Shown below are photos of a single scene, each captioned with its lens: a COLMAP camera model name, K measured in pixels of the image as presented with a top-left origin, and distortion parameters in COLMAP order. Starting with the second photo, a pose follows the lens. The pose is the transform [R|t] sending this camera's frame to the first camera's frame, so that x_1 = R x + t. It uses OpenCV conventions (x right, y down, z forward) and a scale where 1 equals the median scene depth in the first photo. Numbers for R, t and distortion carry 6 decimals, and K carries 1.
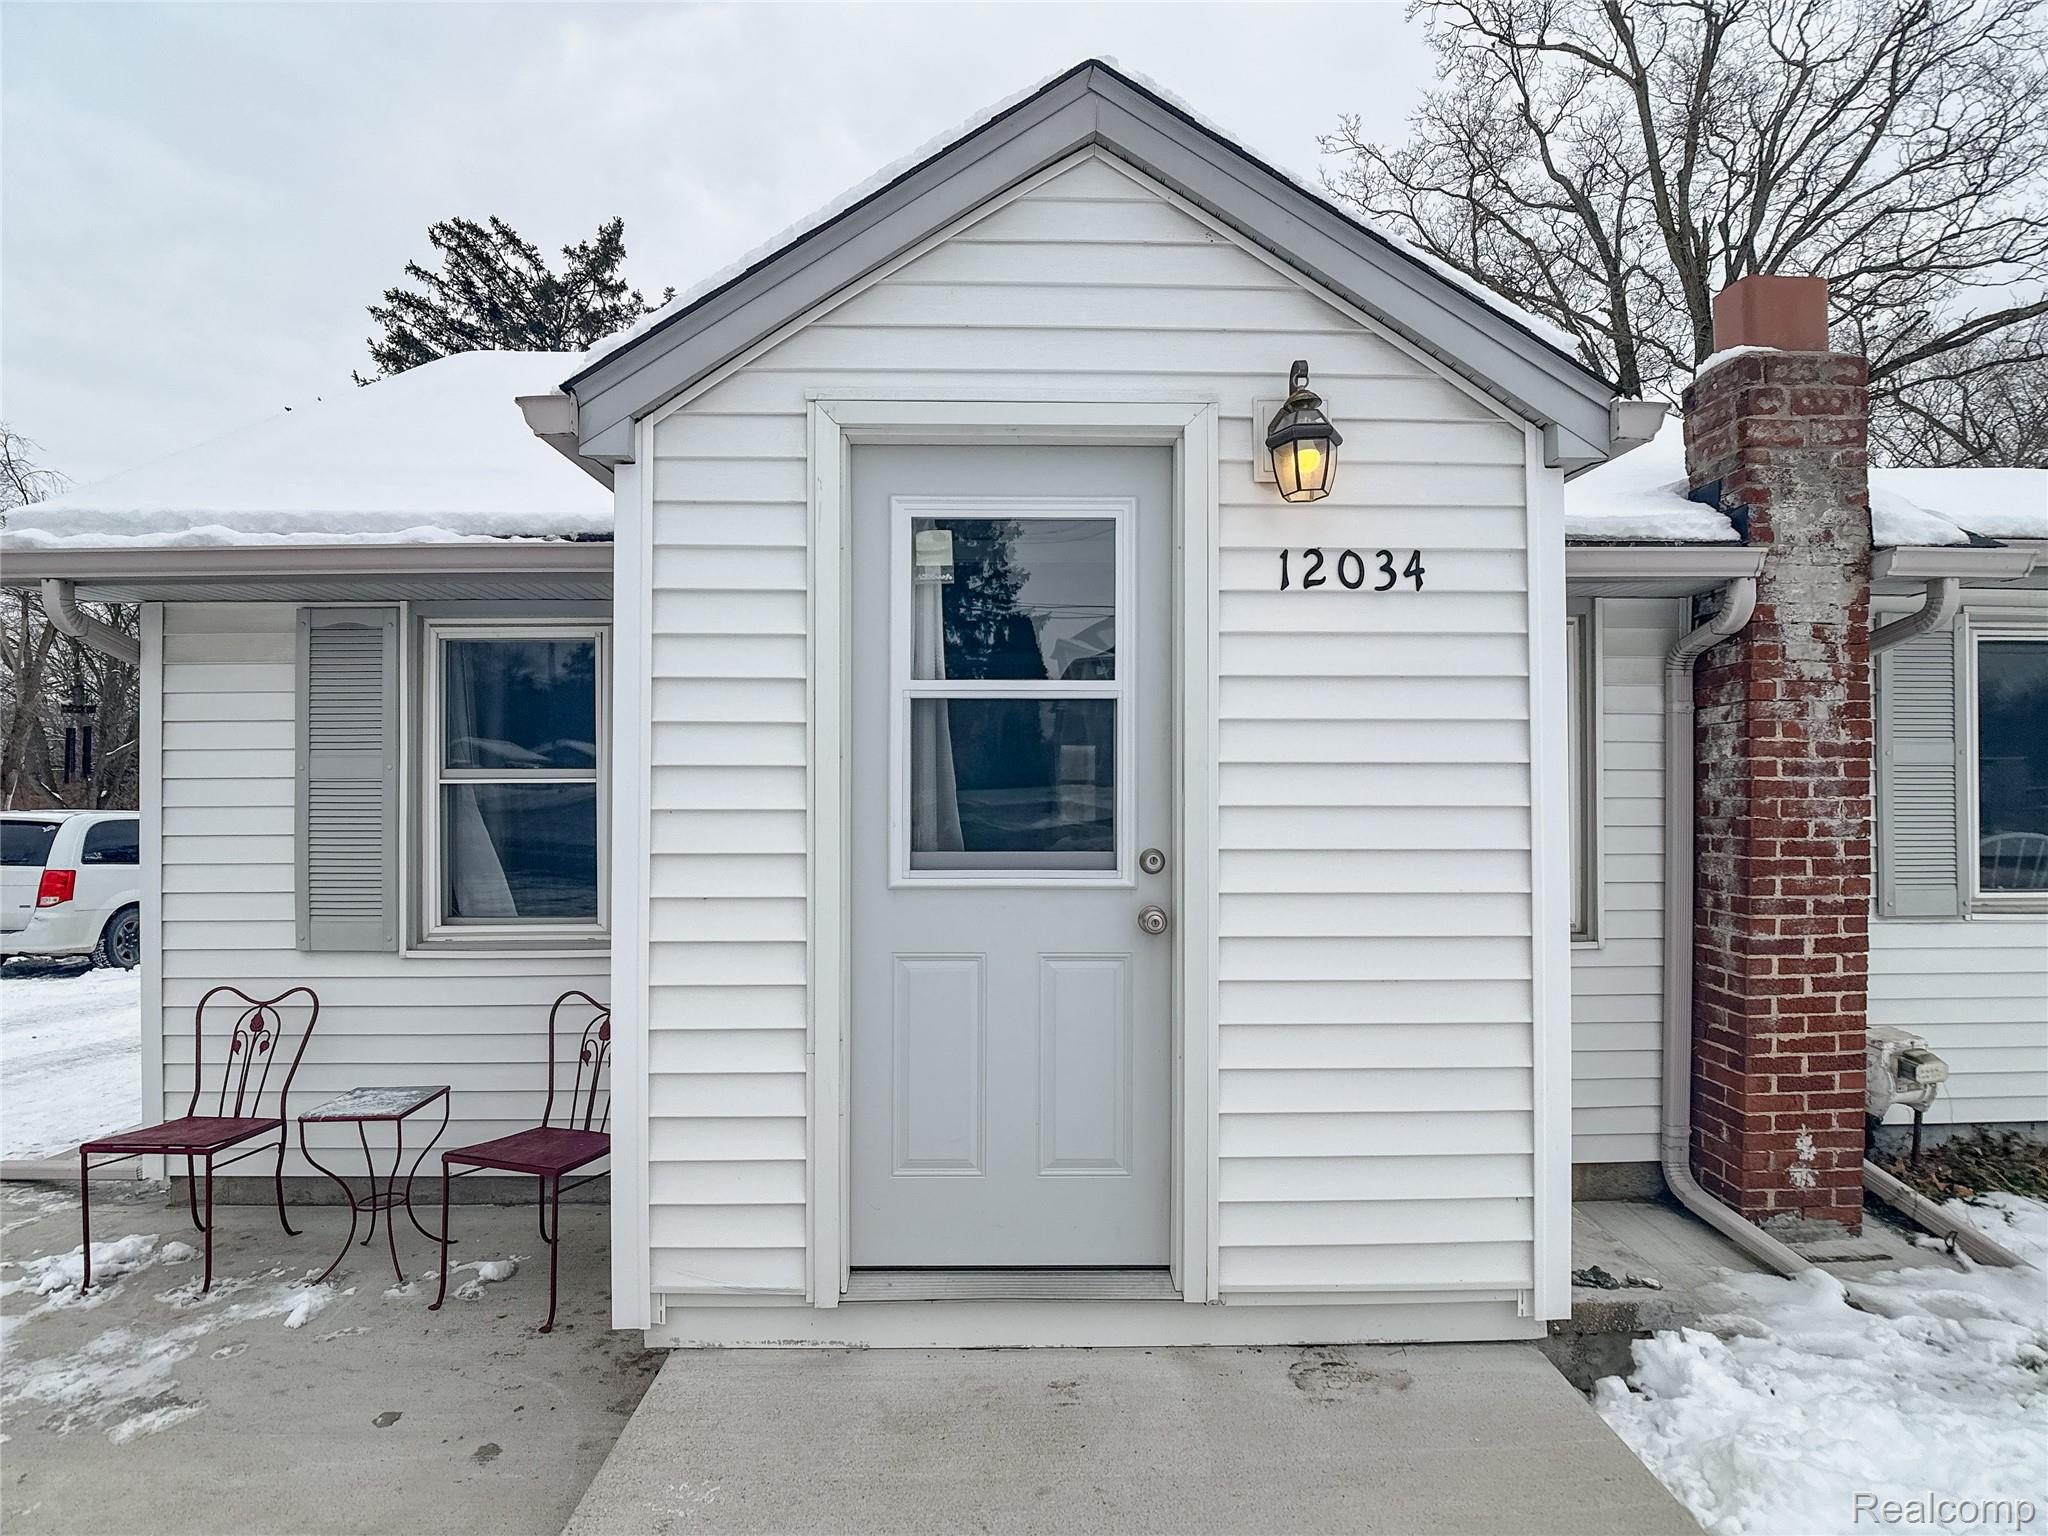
lens RADIAL K [[1028.8, 0, 1023.1], [0, 1028.8, 794.2], [0, 0, 1]] dist [-0.023151, 0.000318]
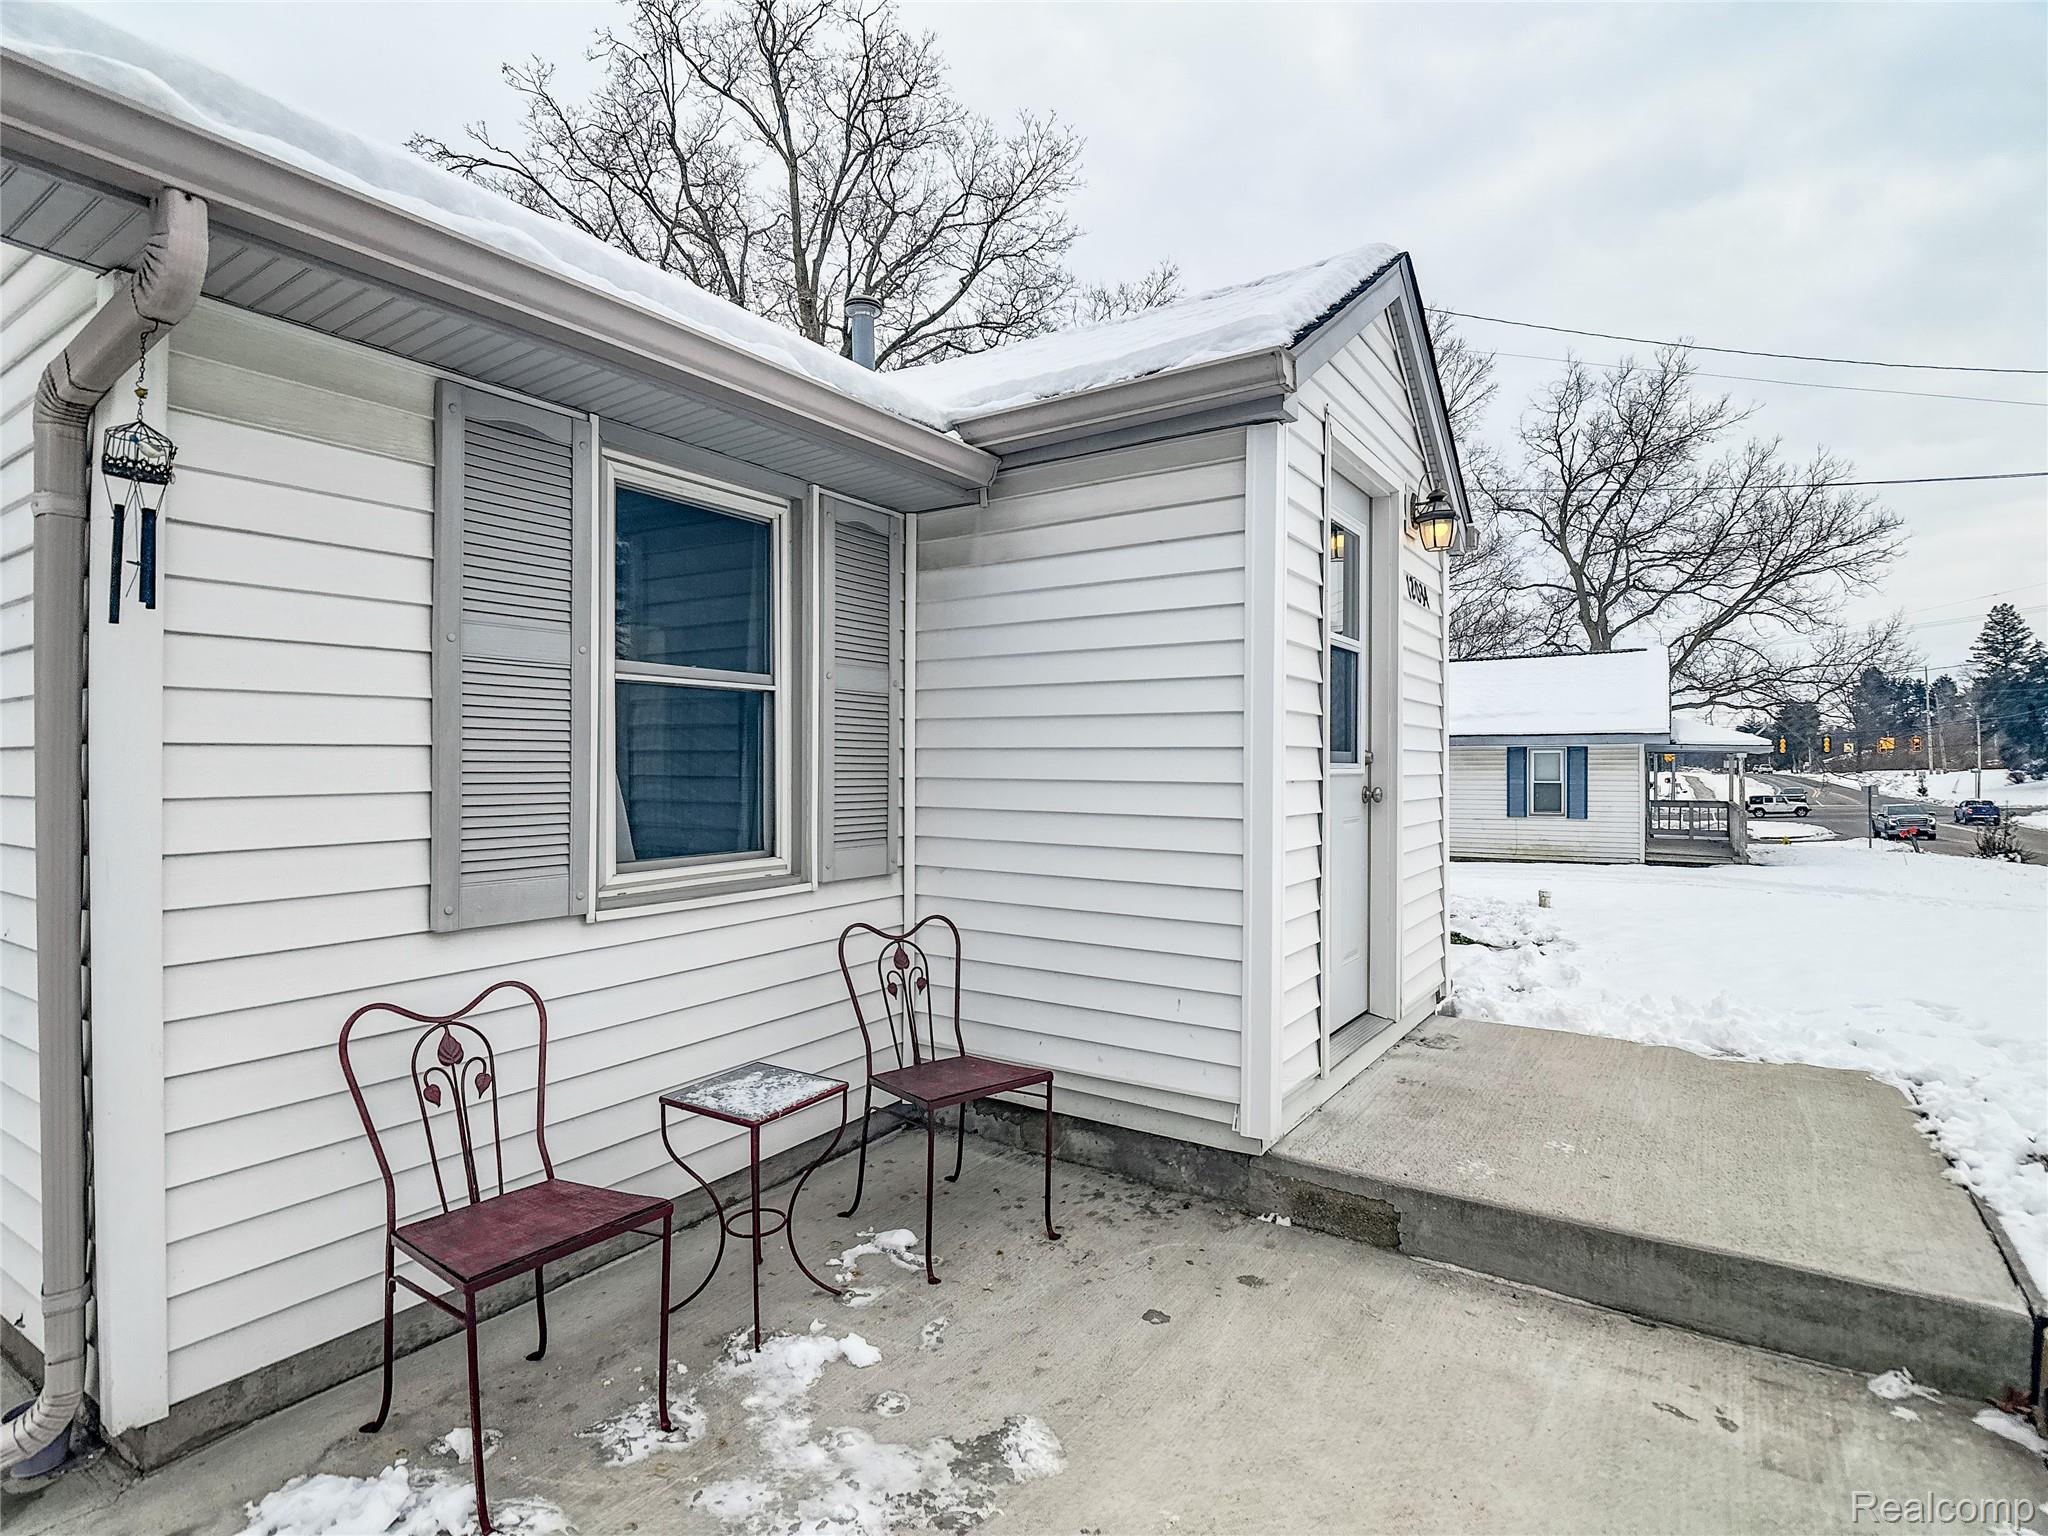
lens RADIAL K [[1040.7, 0, 981.9], [0, 1040.7, 772.6], [0, 0, 1]] dist [-0.038646, -0.000154]
pose [[0.586541, -0.007164, 0.809888, -1.027121], [0.000239, 0.999962, 0.008673, 0.051309], [-0.809920, -0.004894, 0.586521, 0.366765]]
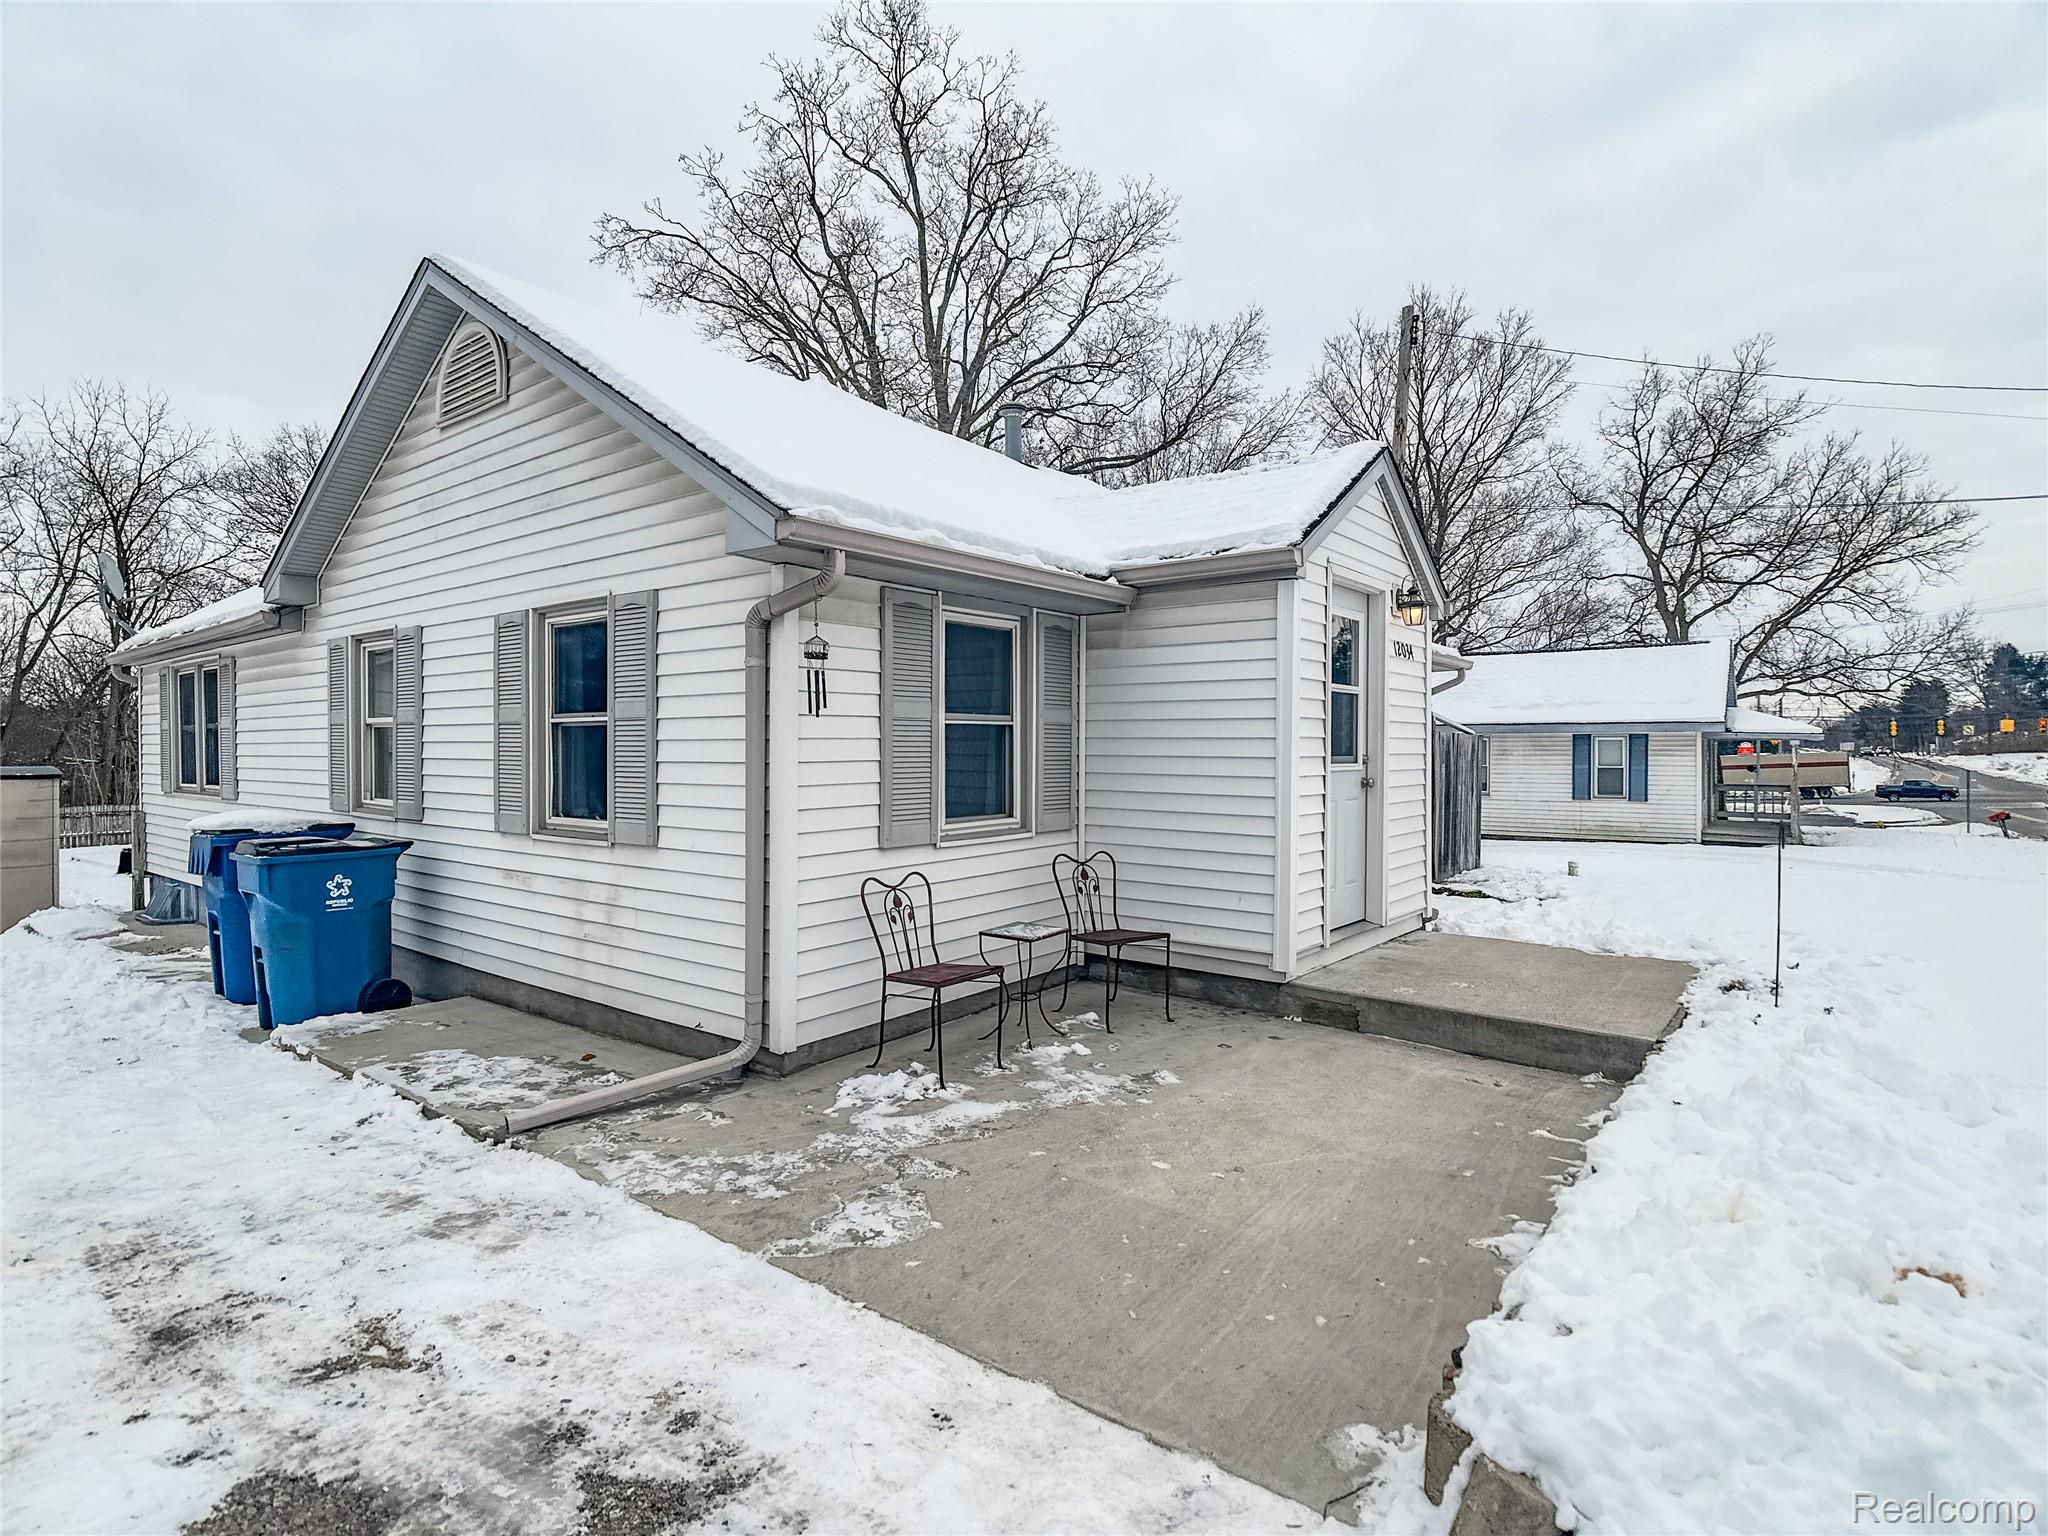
lens RADIAL K [[1039.9, 0, 1024.0], [0, 1039.9, 768.0], [0, 0, 1]] dist [-0.035745, -0.000358]
pose [[0.622720, -0.017069, 0.782259, -1.645431], [0.000031, 0.999763, 0.021790, 0.020426], [-0.782445, -0.013545, 0.622572, 0.028011]]
